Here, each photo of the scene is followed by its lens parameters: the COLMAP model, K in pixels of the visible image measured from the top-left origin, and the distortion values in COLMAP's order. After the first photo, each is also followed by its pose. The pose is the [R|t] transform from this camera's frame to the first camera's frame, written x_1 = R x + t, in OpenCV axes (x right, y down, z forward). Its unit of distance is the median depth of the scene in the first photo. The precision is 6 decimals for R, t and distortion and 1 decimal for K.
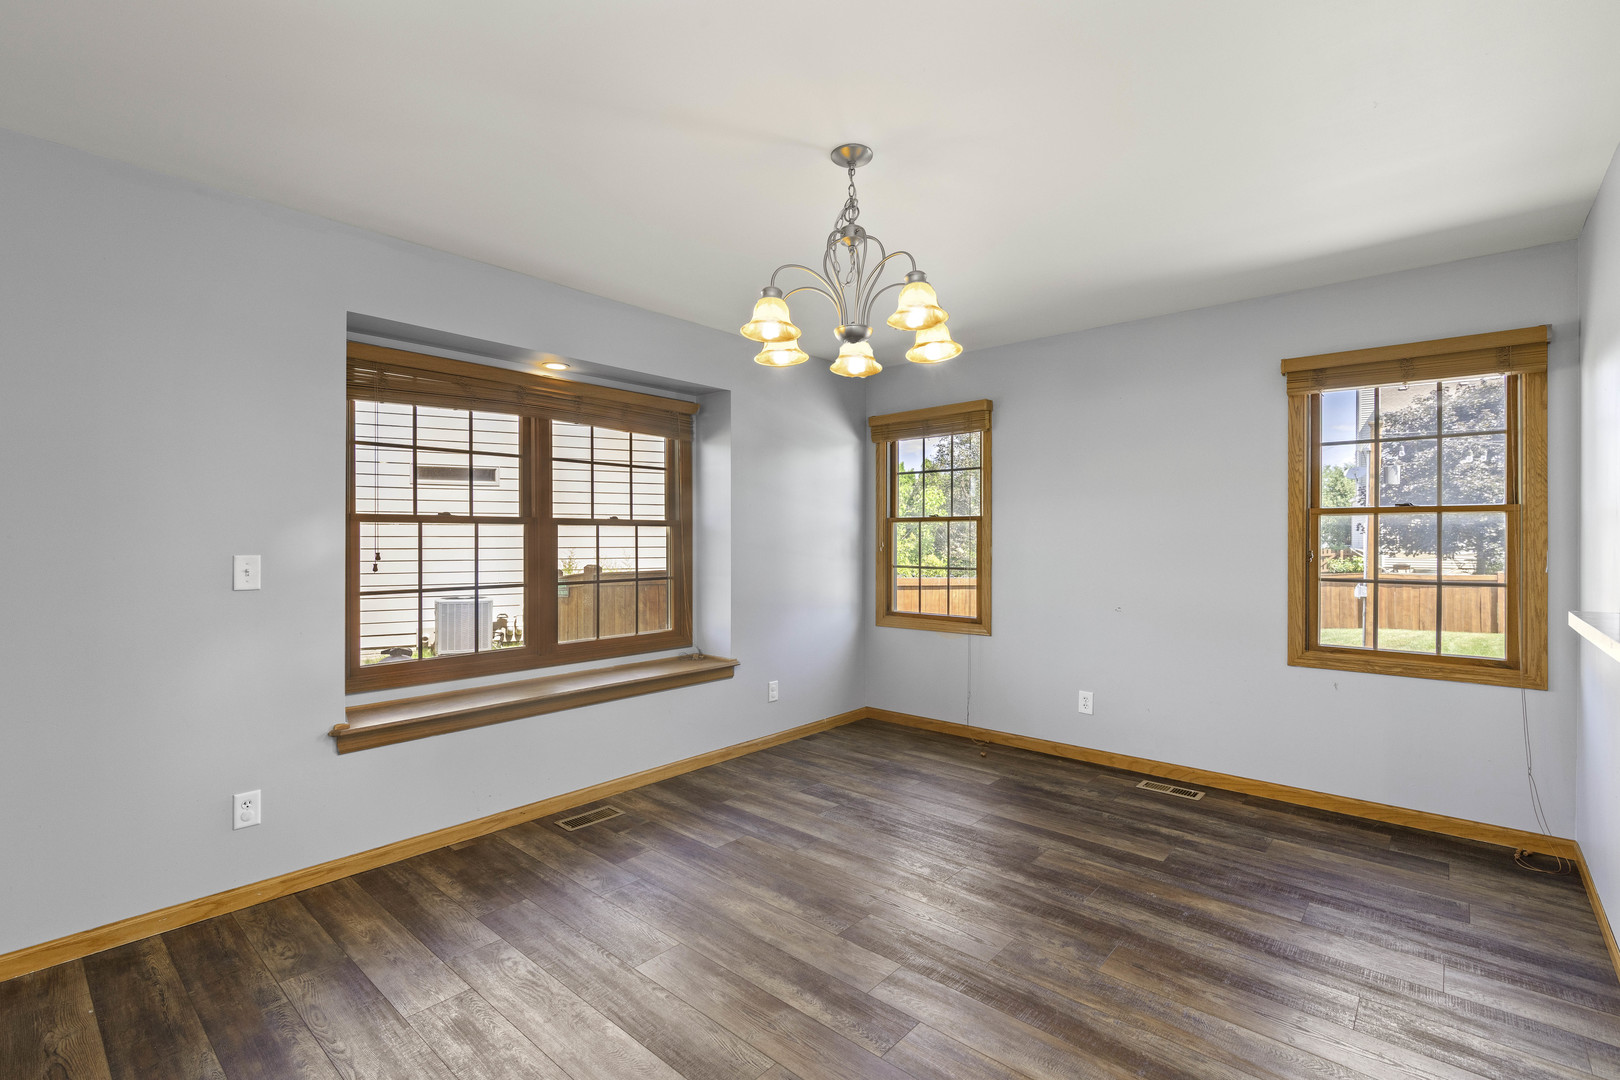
lens RADIAL K [[745.8, 0, 810.0], [0, 745.8, 540.0], [0, 0, 1]] dist [-0.002833, -0.000403]
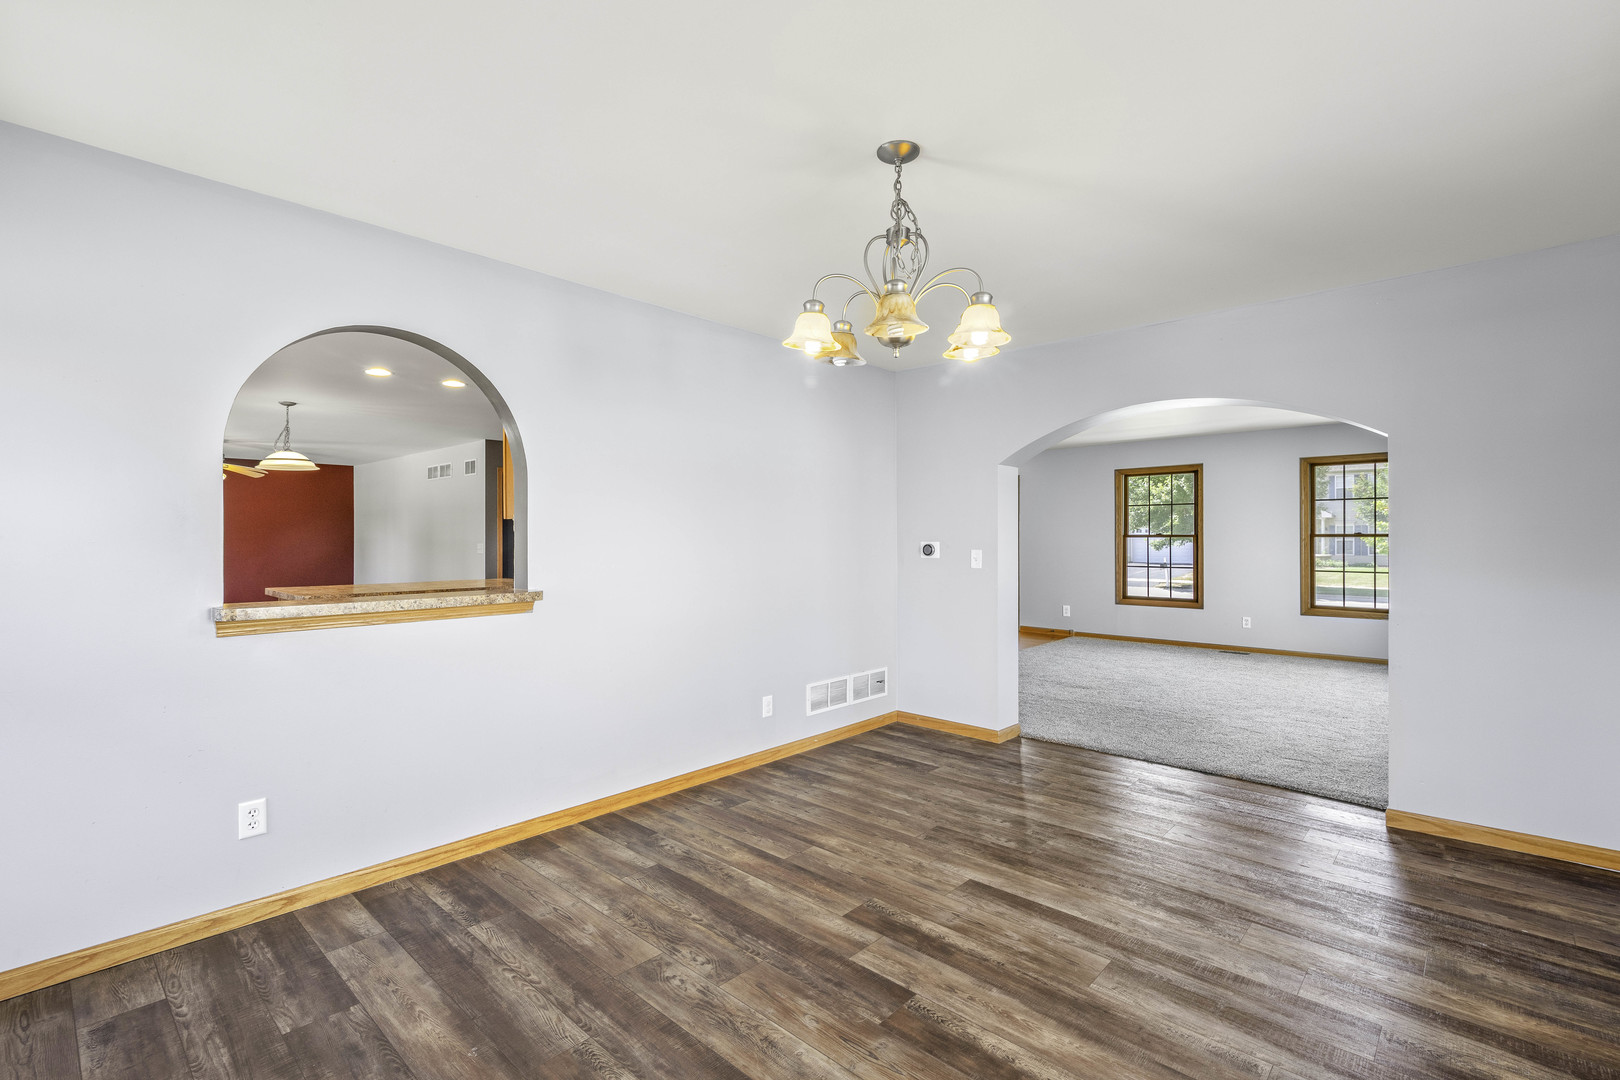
lens RADIAL K [[745.8, 0, 810.0], [0, 745.8, 540.0], [0, 0, 1]] dist [-0.002833, -0.000403]
pose [[-0.999677, 0.000416, 0.025425, 0.147688], [0.000460, 0.999998, 0.001732, -0.005600], [-0.025424, 0.001743, -0.999675, 1.987010]]
